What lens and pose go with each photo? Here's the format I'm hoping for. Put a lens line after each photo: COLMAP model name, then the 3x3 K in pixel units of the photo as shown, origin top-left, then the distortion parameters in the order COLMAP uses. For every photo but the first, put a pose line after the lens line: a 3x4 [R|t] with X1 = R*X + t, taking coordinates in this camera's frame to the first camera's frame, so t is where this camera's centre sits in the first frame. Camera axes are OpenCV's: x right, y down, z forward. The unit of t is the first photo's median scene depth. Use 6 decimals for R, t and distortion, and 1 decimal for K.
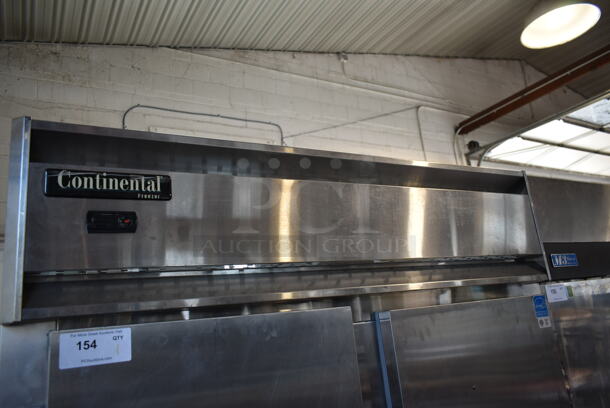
lens RADIAL K [[468.3, 0, 305.9], [0, 468.3, 202.7], [0, 0, 1]] dist [-0.021685, 0.014696]
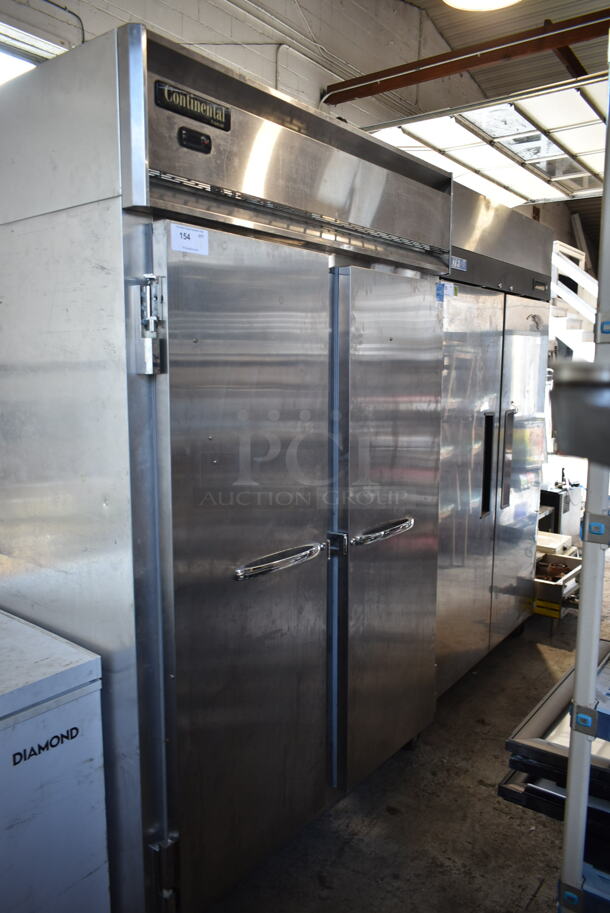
lens RADIAL K [[700.9, 0, 309.5], [0, 700.9, 453.4], [0, 0, 1]] dist [-0.021685, 0.014696]
pose [[0.914108, 0.061011, 0.400853, -0.777942], [-0.200554, 0.927247, 0.316214, 0.153490], [-0.352398, -0.369446, 0.859840, -0.911658]]
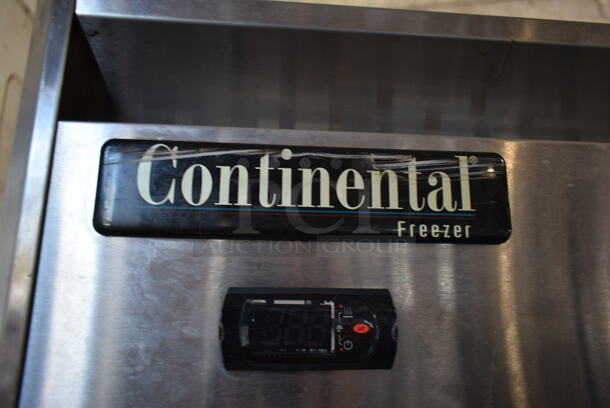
lens RADIAL K [[468.3, 0, 302.7], [0, 468.3, 202.5], [0, 0, 1]] dist [-0.021685, 0.014696]
pose [[0.904886, 0.020230, -0.425174, -0.287325], [0.000967, 0.998770, 0.049578, -0.043622], [0.425654, -0.045274, 0.903753, 0.712440]]
